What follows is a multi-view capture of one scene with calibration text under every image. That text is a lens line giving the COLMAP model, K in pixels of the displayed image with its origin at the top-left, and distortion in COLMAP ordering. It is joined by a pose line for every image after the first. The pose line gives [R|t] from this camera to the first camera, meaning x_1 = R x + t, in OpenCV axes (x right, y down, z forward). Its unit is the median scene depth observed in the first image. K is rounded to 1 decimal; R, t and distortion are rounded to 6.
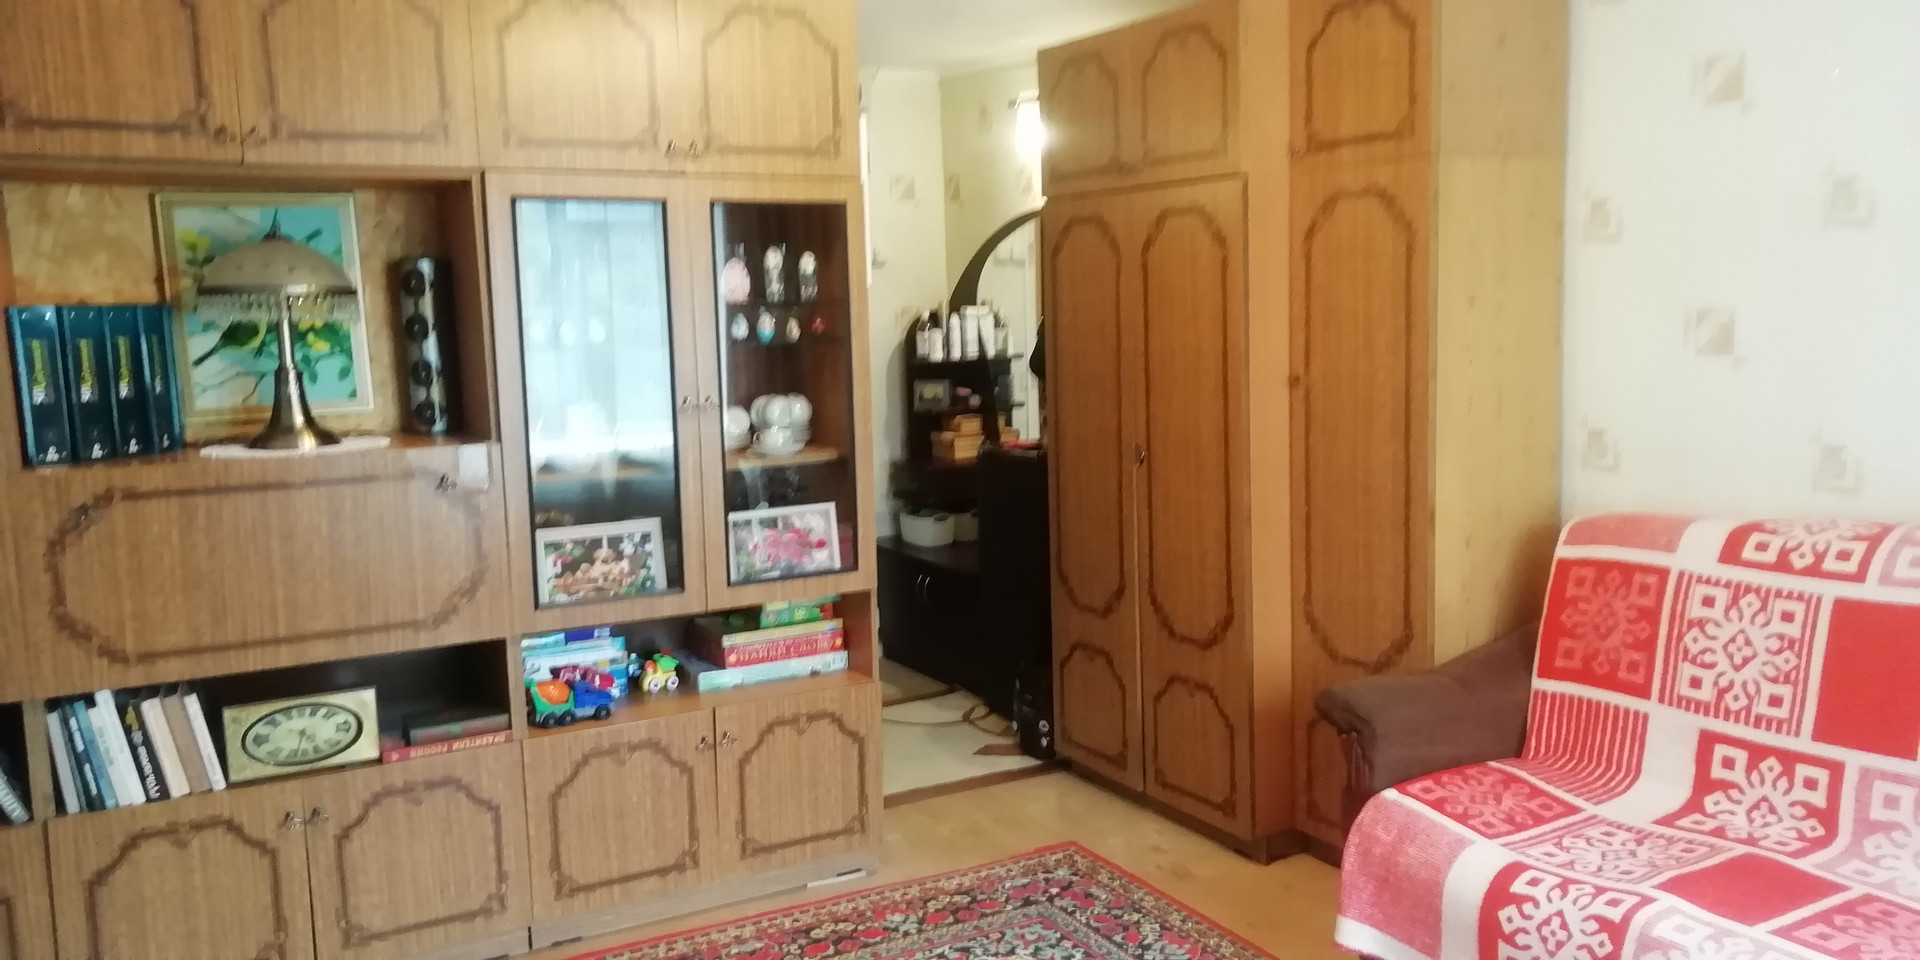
lens RADIAL K [[1406.6, 0, 948.8], [0, 1406.6, 458.5], [0, 0, 1]] dist [0.003832, -0.004304]
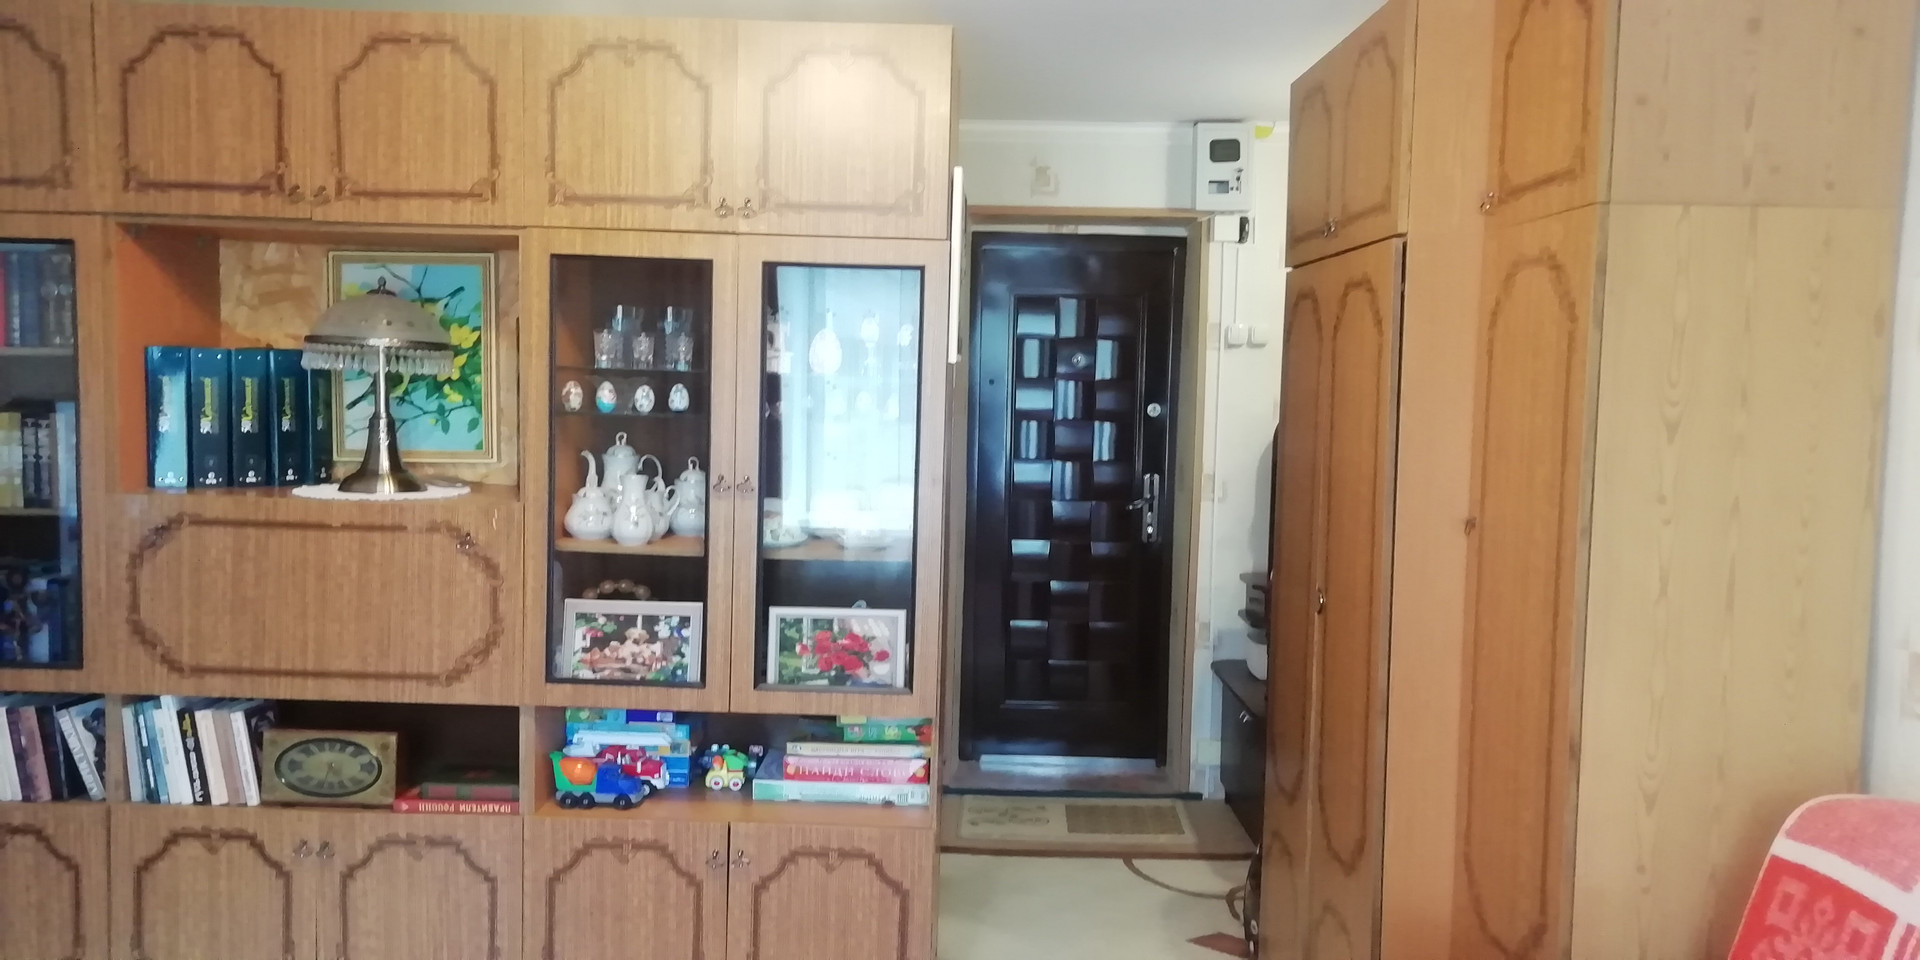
lens RADIAL K [[1406.6, 0, 948.8], [0, 1406.6, 458.5], [0, 0, 1]] dist [0.003832, -0.004304]
pose [[0.871200, 0.076523, -0.484927, 0.432998], [-0.103592, 0.994190, -0.029223, -0.048016], [0.479874, 0.075694, 0.874066, 0.304210]]
